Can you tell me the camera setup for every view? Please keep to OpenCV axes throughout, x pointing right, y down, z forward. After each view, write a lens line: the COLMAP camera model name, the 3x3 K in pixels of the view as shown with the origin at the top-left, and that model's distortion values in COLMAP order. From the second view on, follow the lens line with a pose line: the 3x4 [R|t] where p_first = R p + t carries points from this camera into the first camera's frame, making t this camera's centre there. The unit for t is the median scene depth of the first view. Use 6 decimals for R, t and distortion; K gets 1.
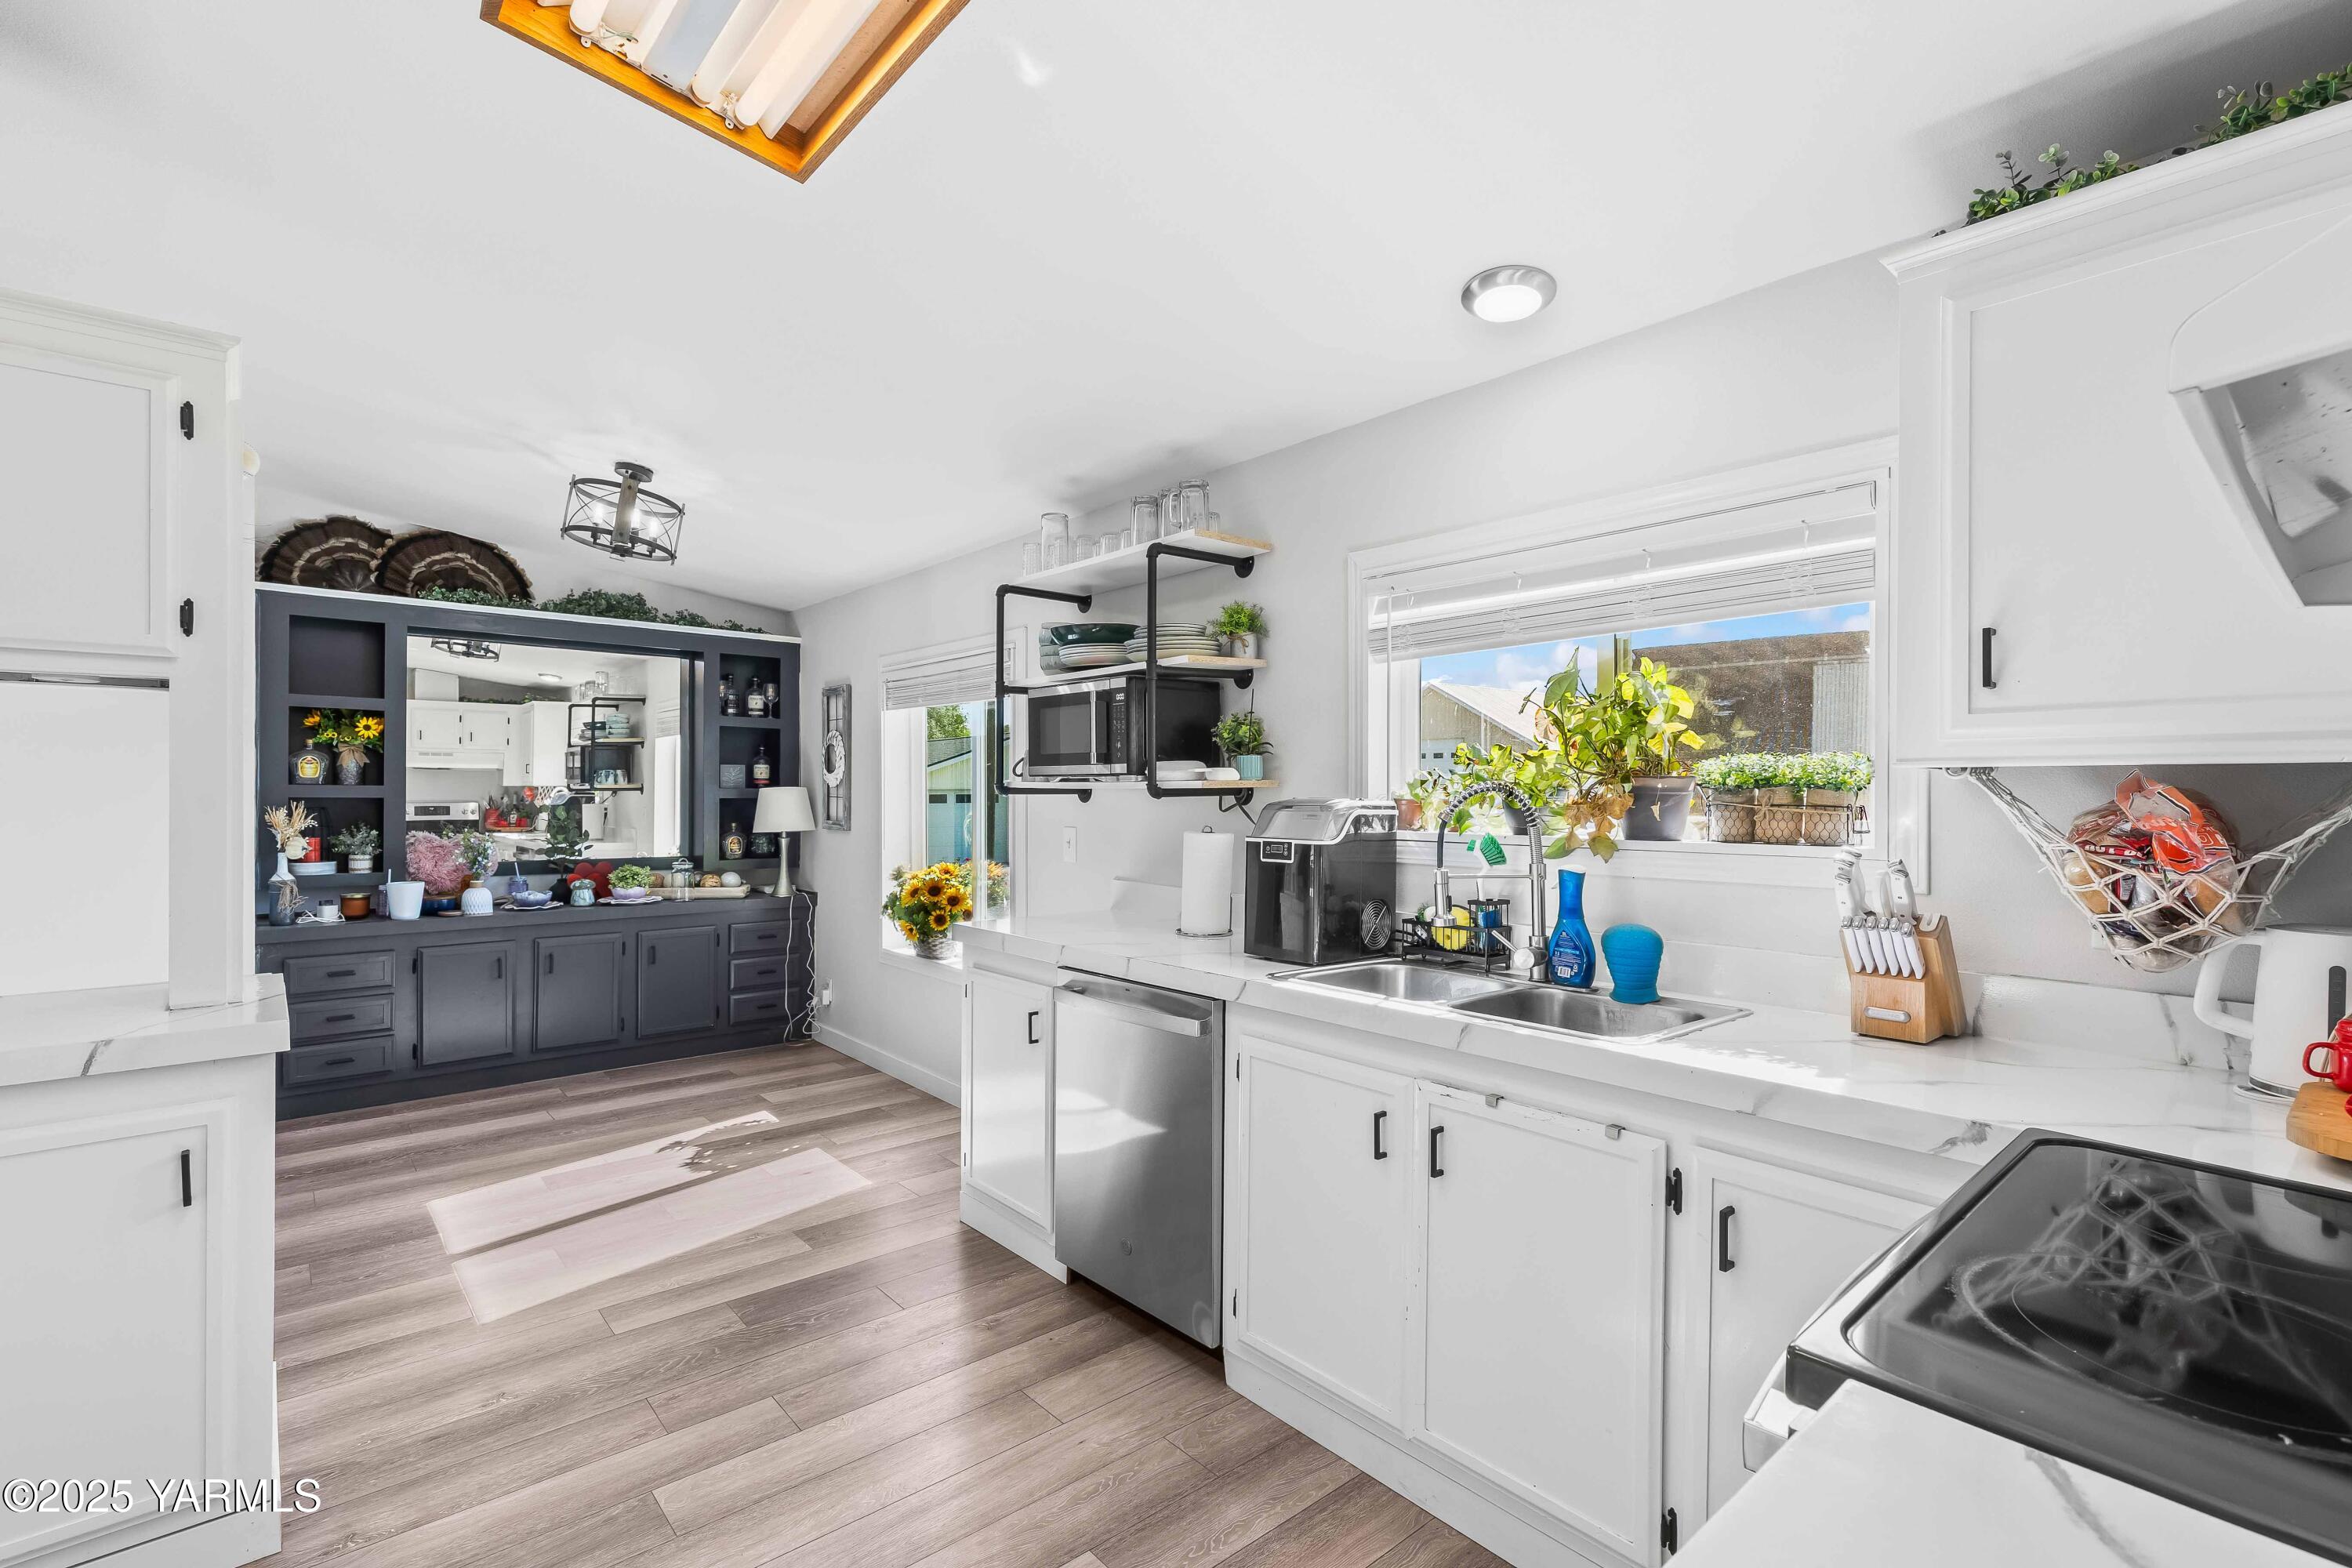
lens RADIAL K [[1055.3, 0, 1178.7], [0, 1055.3, 789.9], [0, 0, 1]] dist [0.006544, -0.000094]
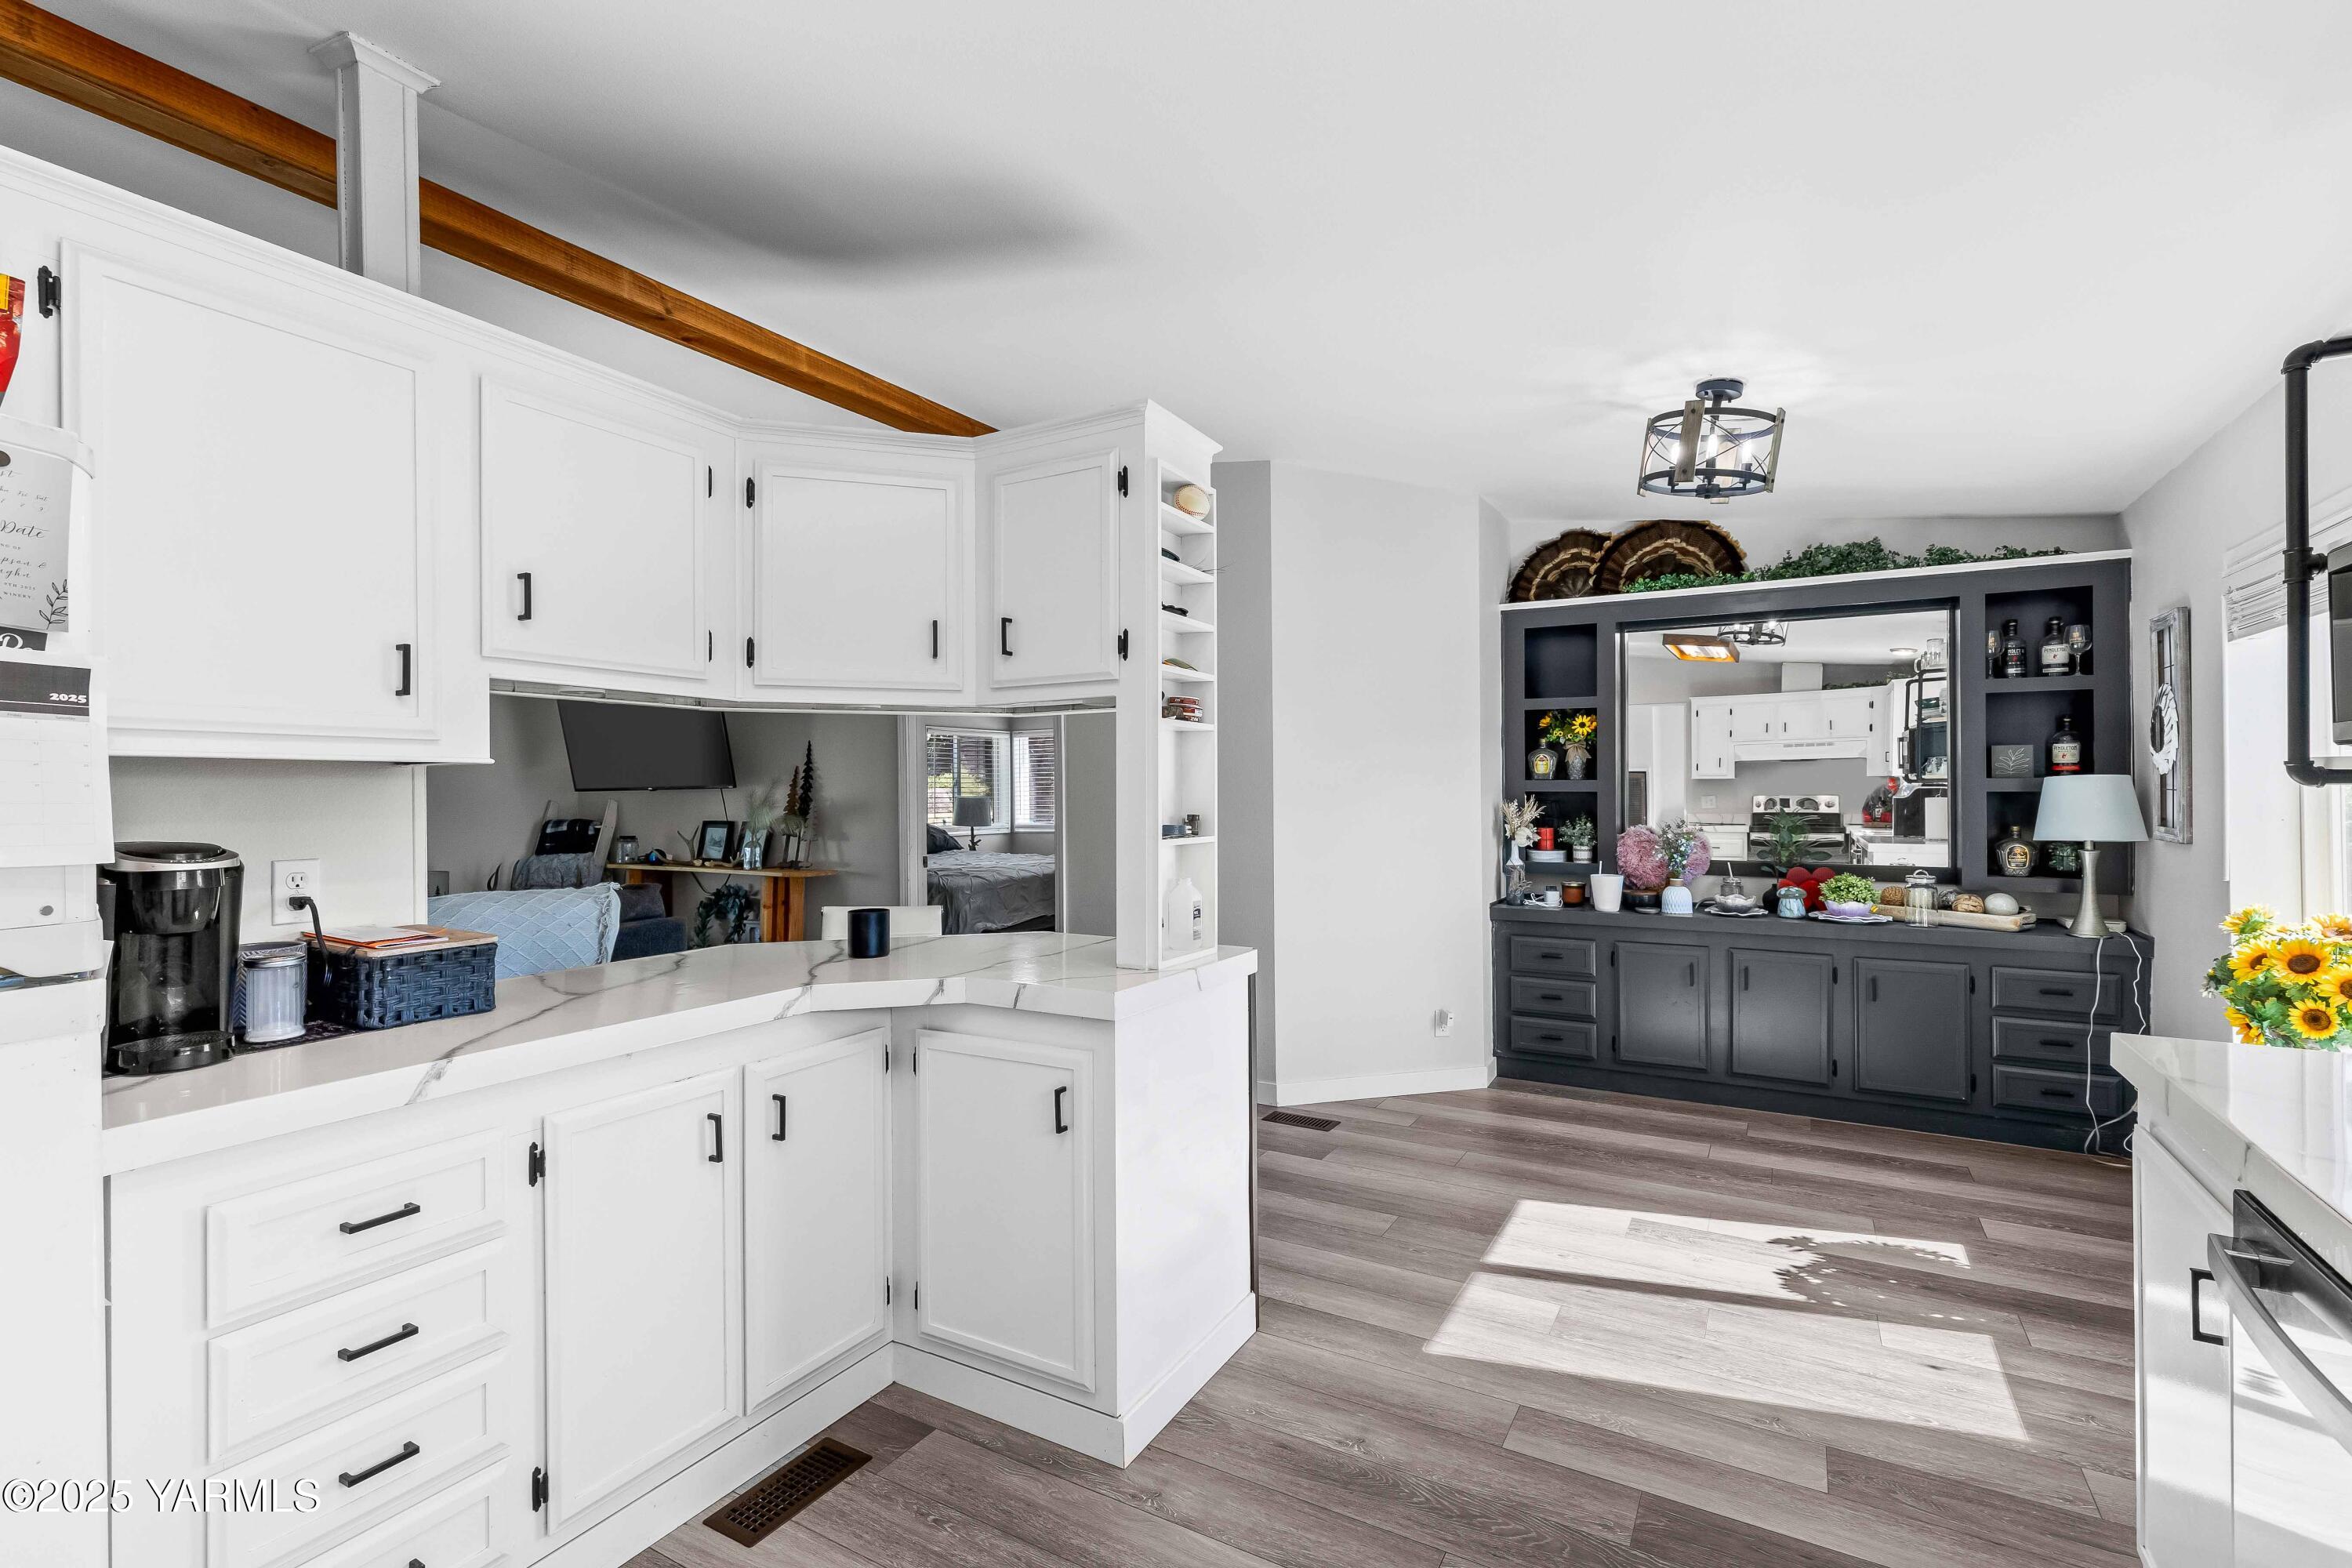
lens RADIAL K [[1055.3, 0, 1177.5], [0, 1055.3, 783.7], [0, 0, 1]] dist [0.006544, -0.000094]
pose [[0.328364, -0.008003, -0.944517, 0.090579], [0.009788, 0.999939, -0.005070, 0.000841], [0.944501, -0.007580, 0.328423, 0.272072]]
